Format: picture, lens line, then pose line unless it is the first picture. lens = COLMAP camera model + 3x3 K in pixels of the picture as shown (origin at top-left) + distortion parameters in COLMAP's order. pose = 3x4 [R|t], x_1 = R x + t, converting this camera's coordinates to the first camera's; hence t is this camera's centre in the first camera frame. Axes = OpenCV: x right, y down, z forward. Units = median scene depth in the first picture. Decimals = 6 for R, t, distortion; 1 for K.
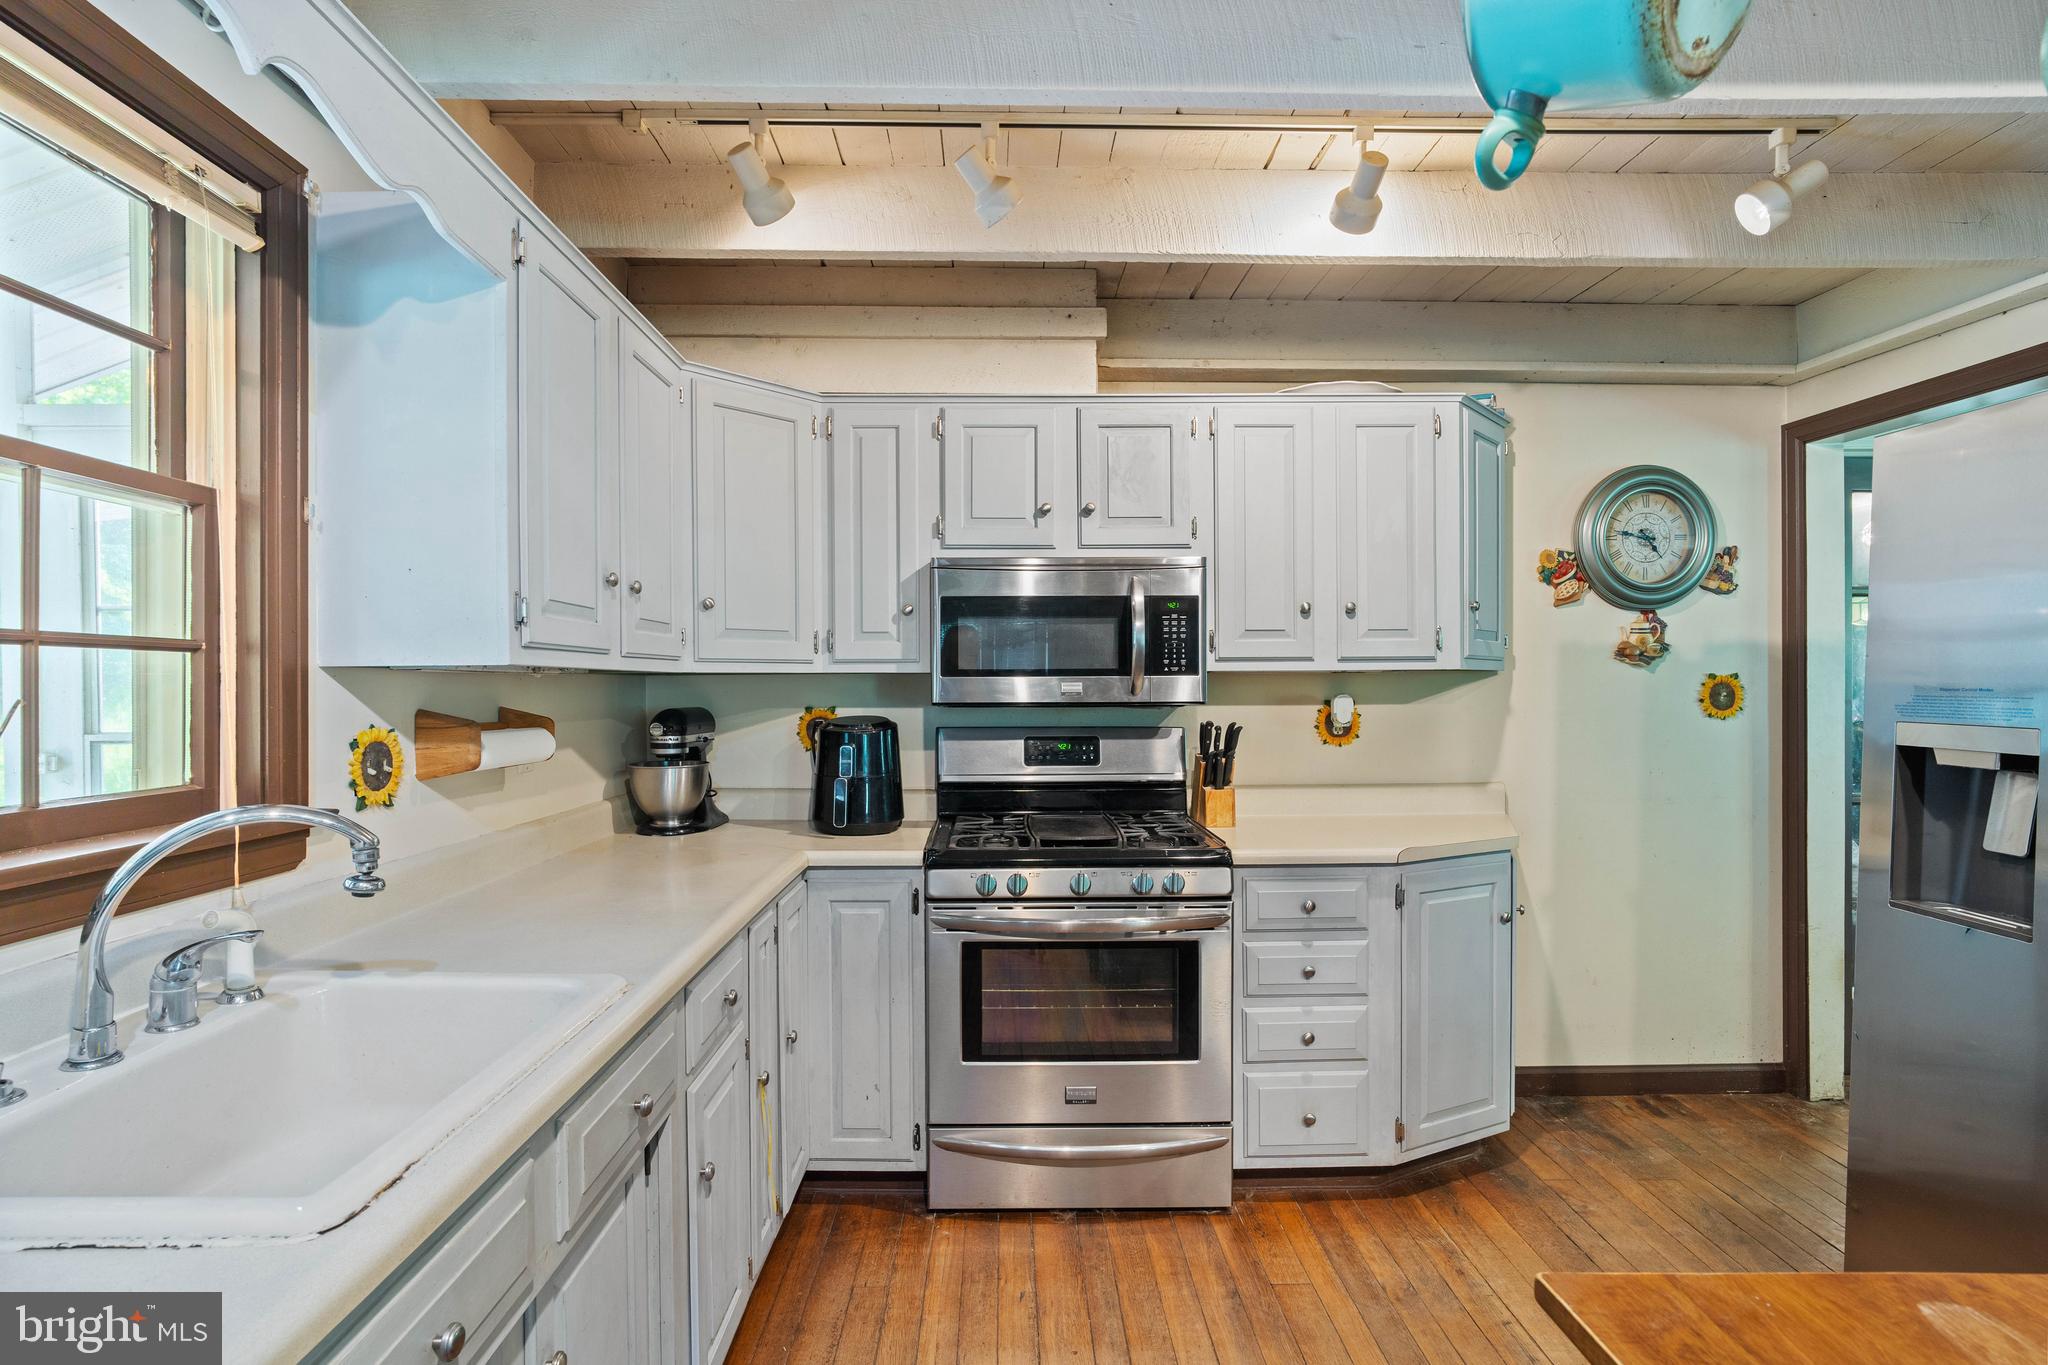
lens RADIAL K [[981.3, 0, 1021.6], [0, 981.3, 697.4], [0, 0, 1]] dist [-0.001005, 0.000180]
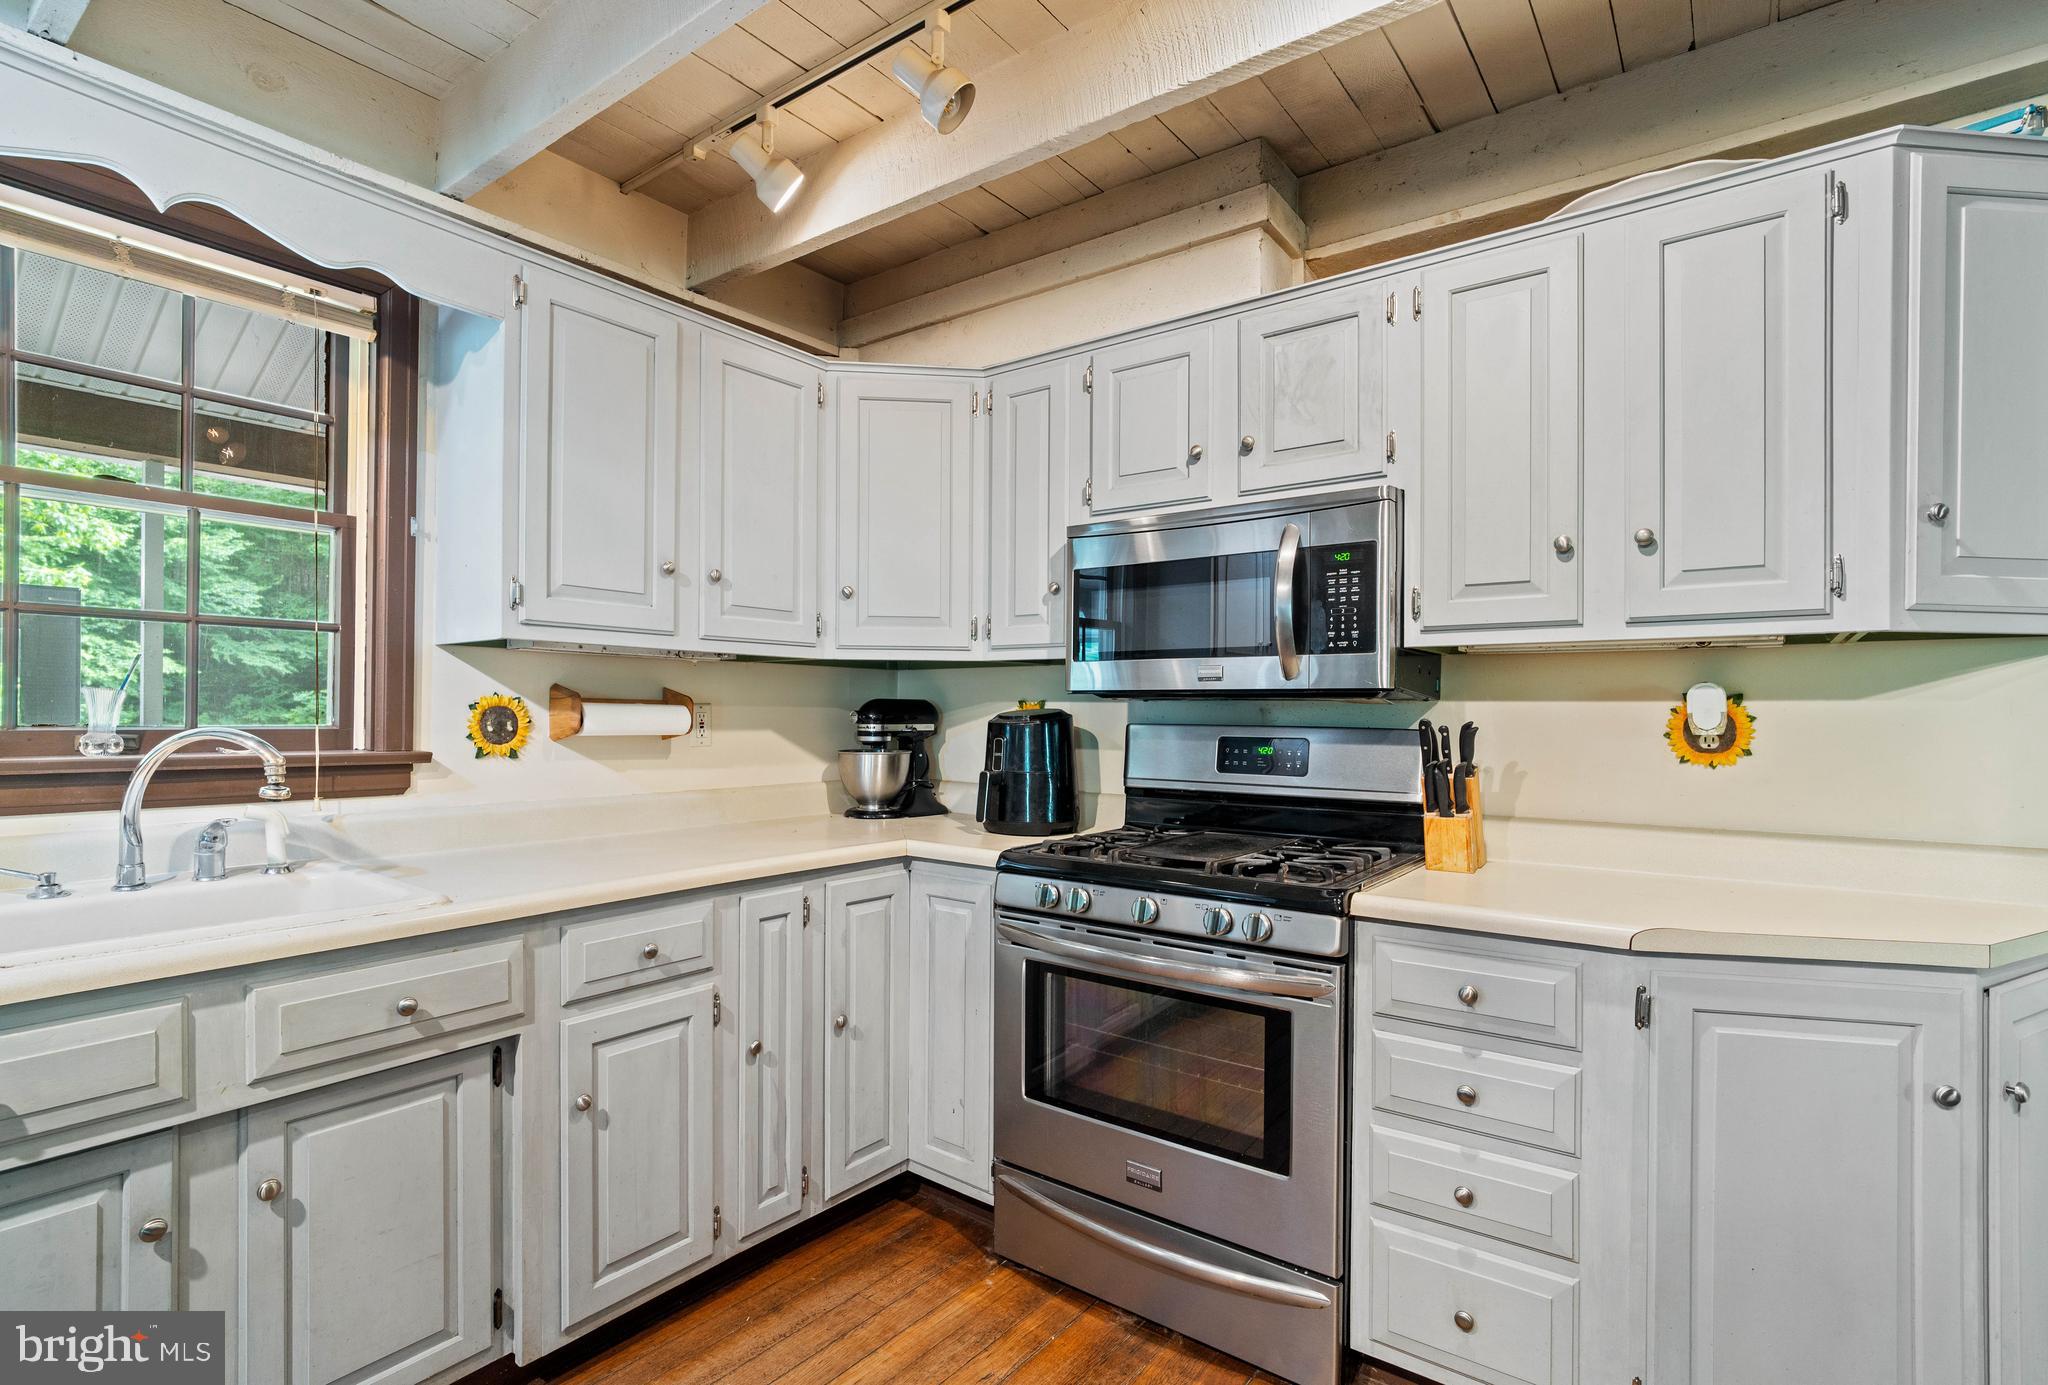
lens RADIAL K [[1002.4, 0, 962.8], [0, 1002.4, 714.9], [0, 0, 1]] dist [-0.004252, 0.000564]
pose [[0.773576, 0.013502, -0.633560, 0.414389], [-0.019404, 0.999809, -0.002385, 0.031603], [0.633406, 0.014138, 0.773690, 0.244432]]
